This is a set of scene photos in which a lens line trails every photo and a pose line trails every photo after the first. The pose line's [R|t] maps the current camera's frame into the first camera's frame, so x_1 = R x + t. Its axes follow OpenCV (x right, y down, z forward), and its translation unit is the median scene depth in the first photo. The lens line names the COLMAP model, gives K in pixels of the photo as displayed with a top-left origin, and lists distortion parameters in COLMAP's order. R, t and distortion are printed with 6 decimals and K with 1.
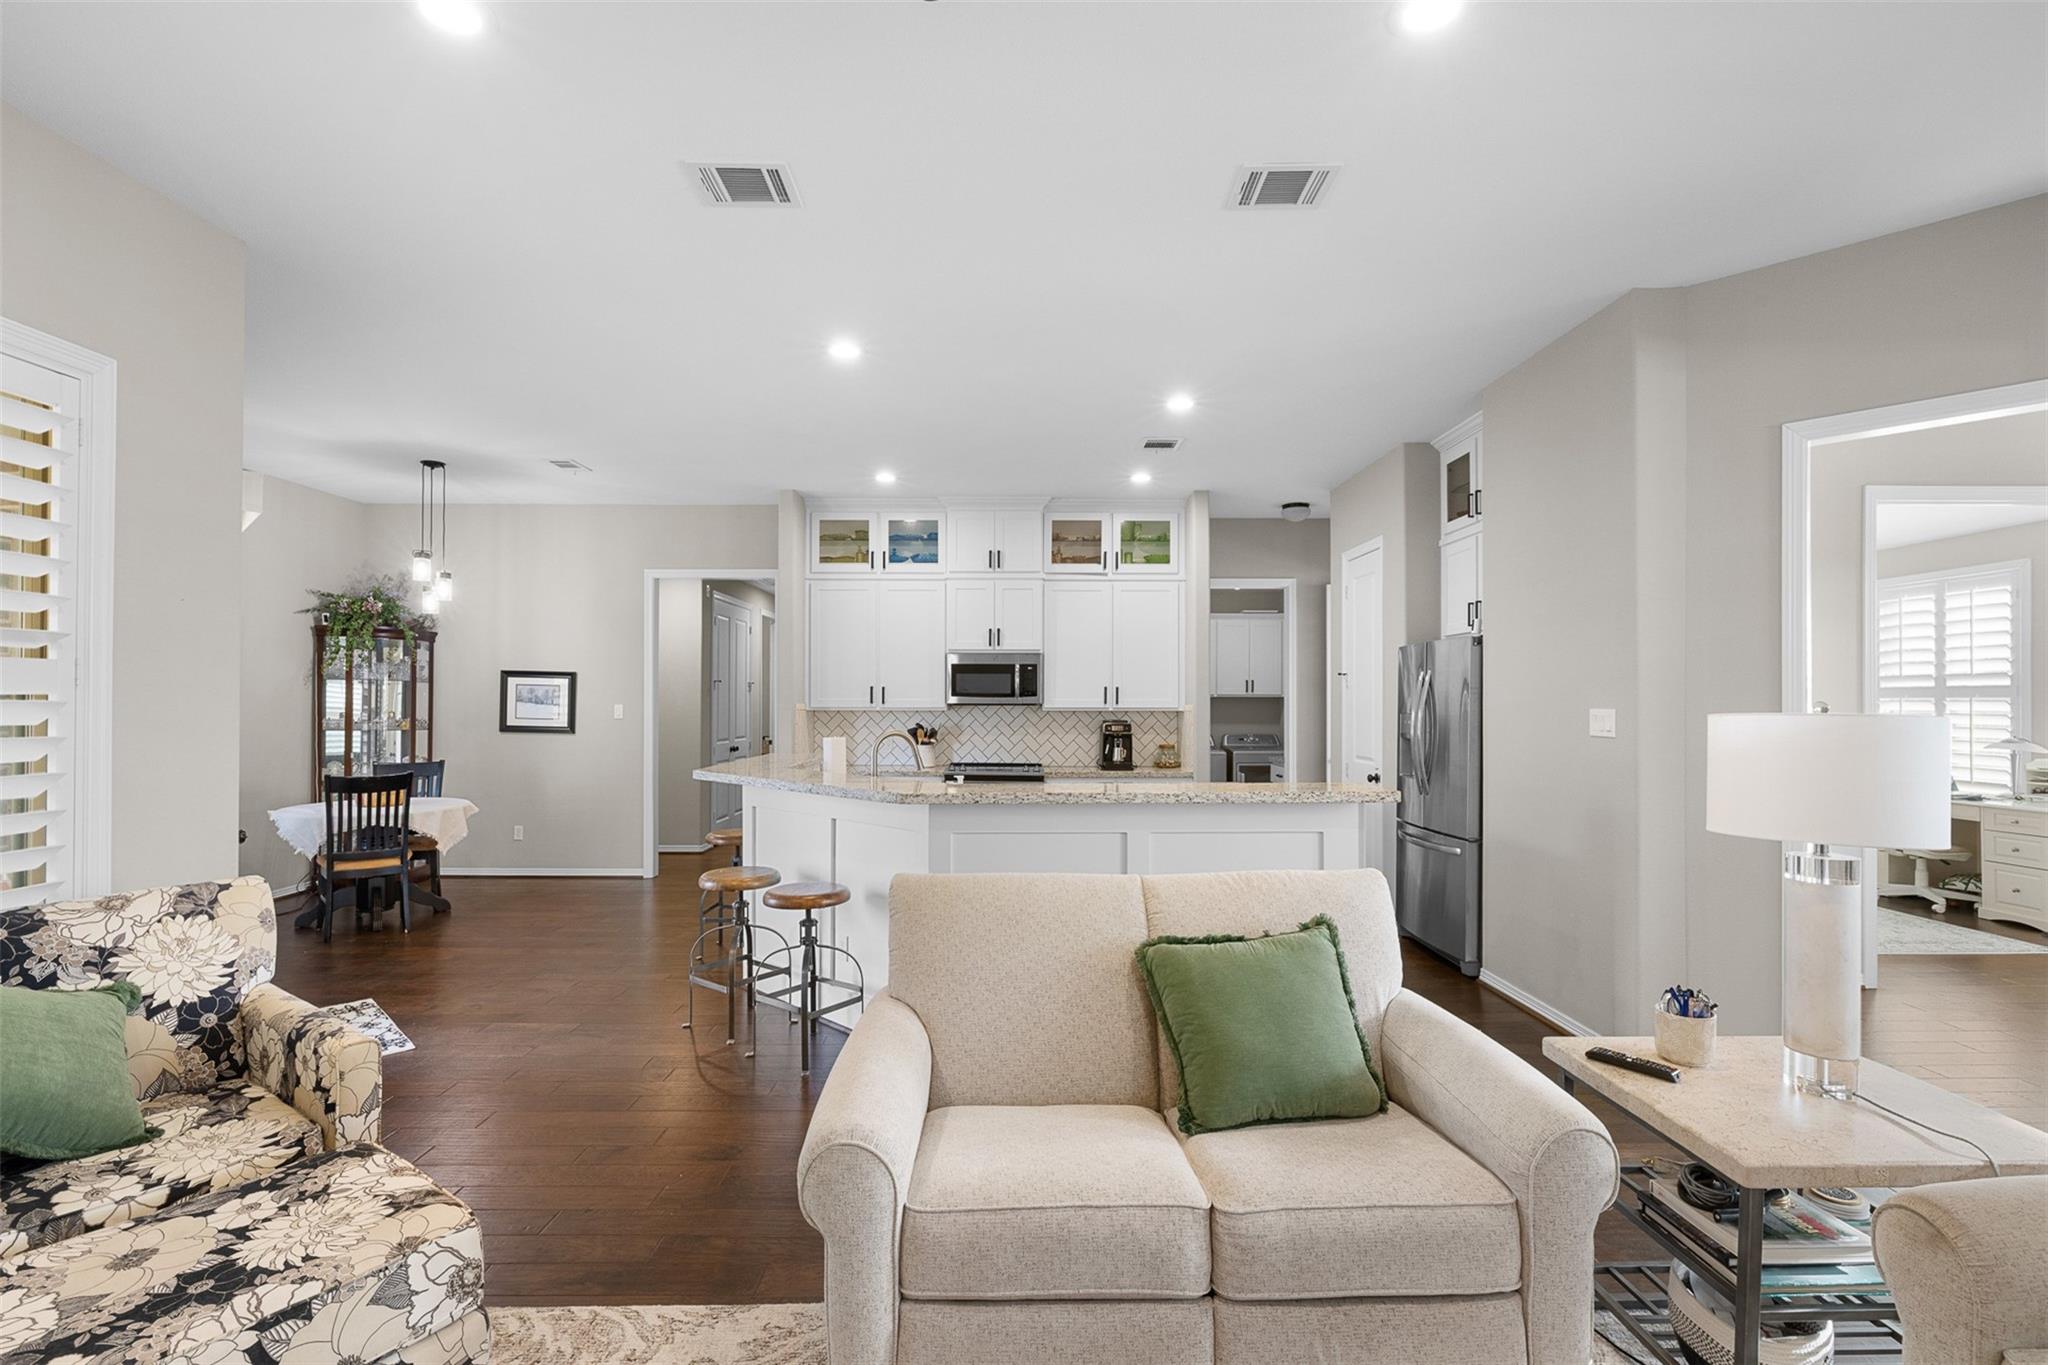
lens RADIAL K [[937.5, 0, 1030.1], [0, 937.5, 694.1], [0, 0, 1]] dist [0.002771, -0.000764]
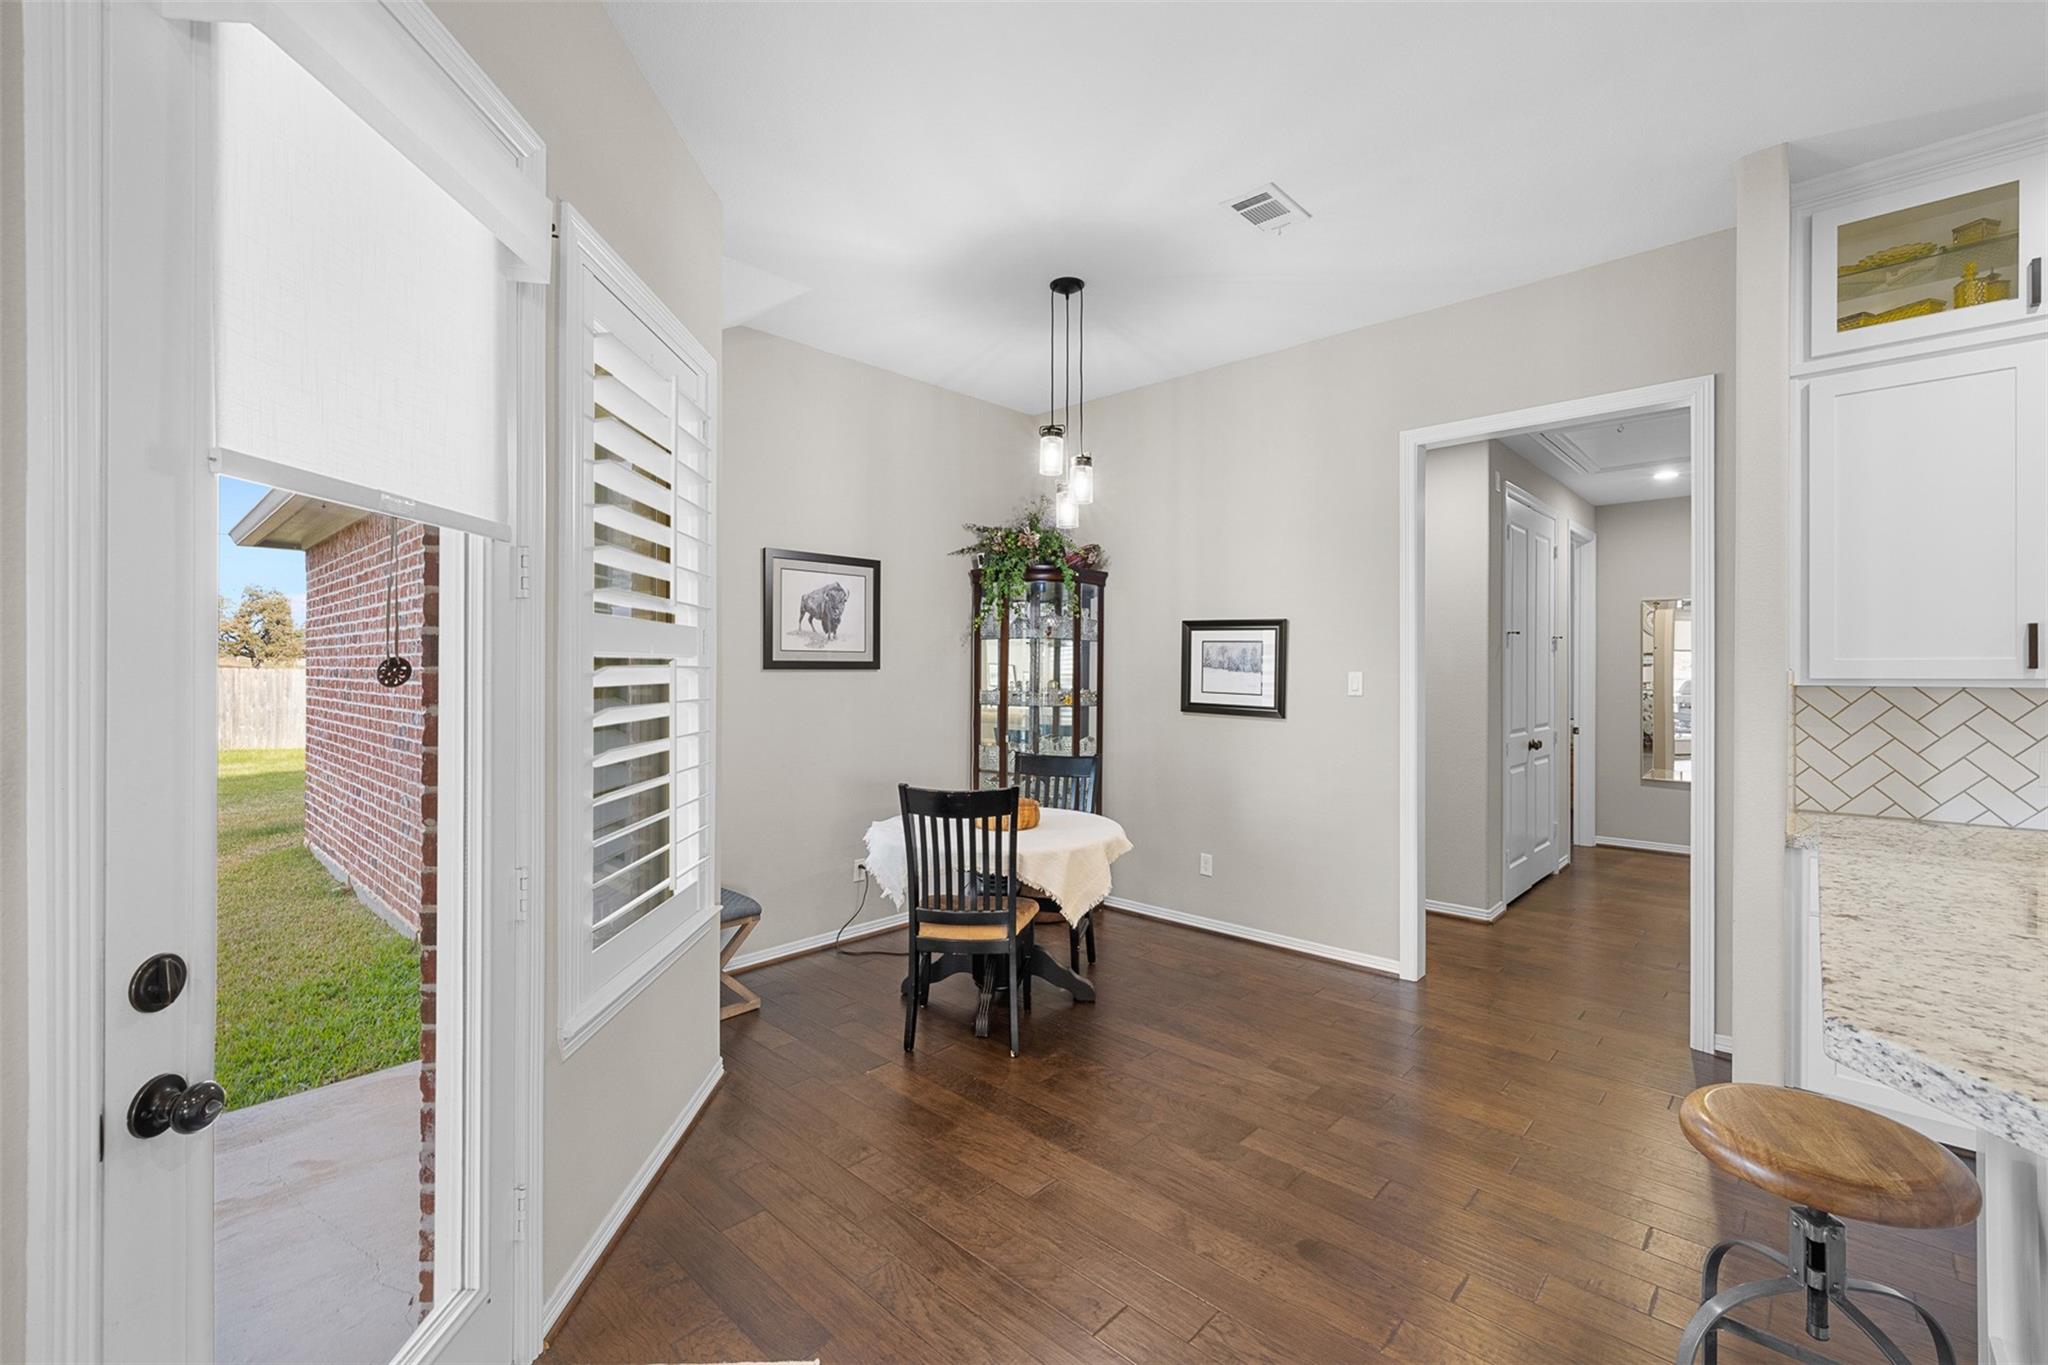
lens RADIAL K [[864.6, 0, 997.1], [0, 864.6, 670.6], [0, 0, 1]] dist [-0.008126, 0.000564]
pose [[0.708979, 0.000375, -0.705229, -0.232813], [0.005769, 0.999963, 0.006331, 0.006152], [0.705206, -0.008557, 0.708951, 0.492318]]
